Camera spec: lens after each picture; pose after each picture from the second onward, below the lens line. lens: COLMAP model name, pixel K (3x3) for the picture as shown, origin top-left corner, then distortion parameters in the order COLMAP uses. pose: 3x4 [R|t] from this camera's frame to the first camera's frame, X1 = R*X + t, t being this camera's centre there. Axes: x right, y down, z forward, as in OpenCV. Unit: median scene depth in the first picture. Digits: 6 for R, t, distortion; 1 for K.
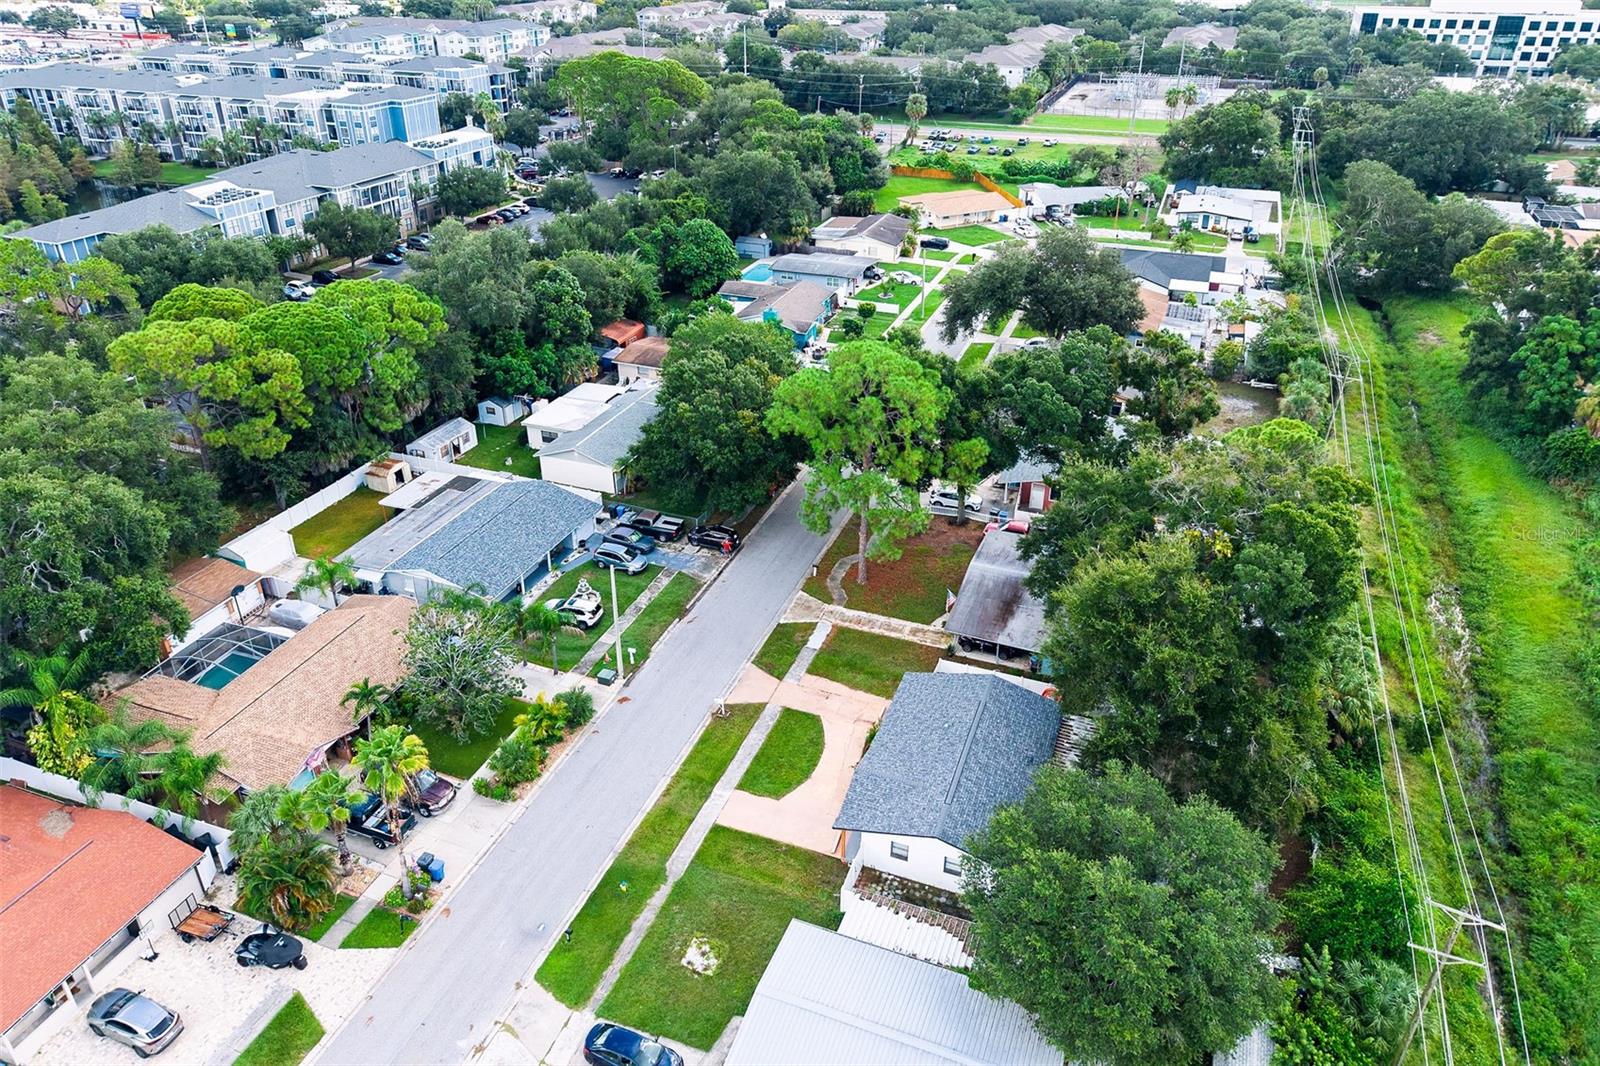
lens RADIAL K [[1078.8, 0, 800.4], [0, 1078.8, 465.9], [0, 0, 1]] dist [0.046729, -0.053217]
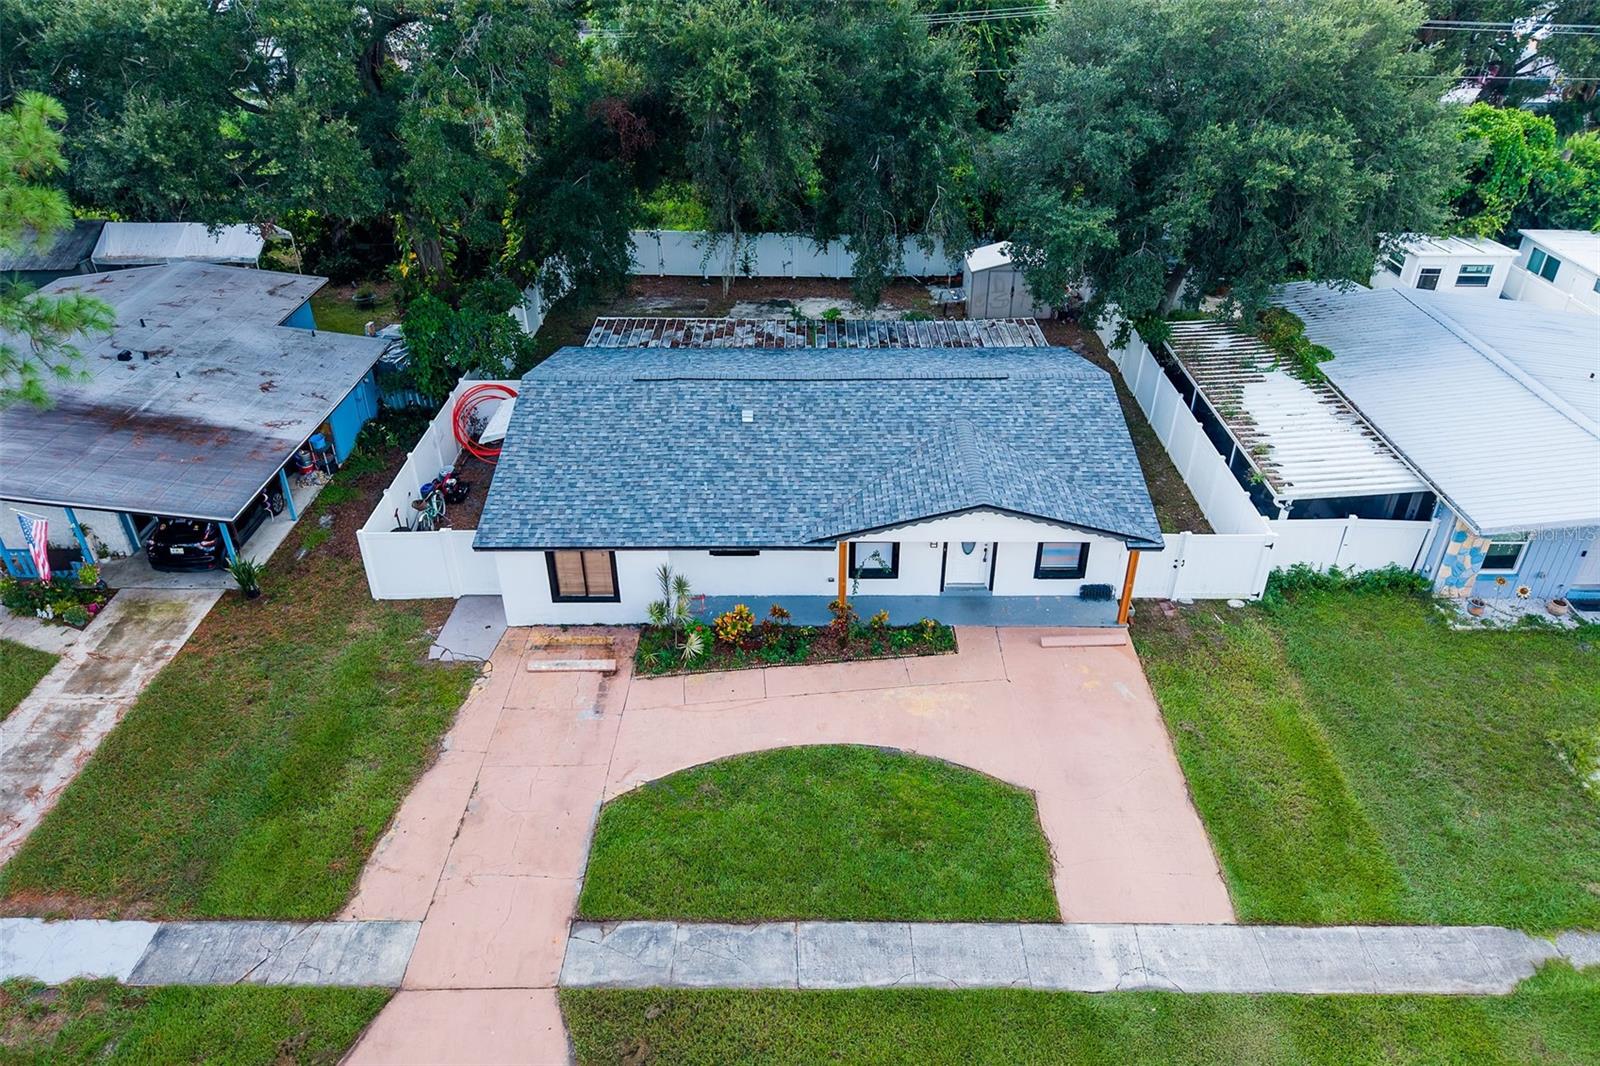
lens RADIAL K [[1056.0, 0, 797.2], [0, 1056.0, 550.8], [0, 0, 1]] dist [0.027948, -0.043812]
pose [[-0.351107, -0.513334, 0.783078, -0.133491], [0.416481, 0.663416, 0.621628, 0.026944], [-0.838610, 0.544396, -0.019136, 0.678933]]
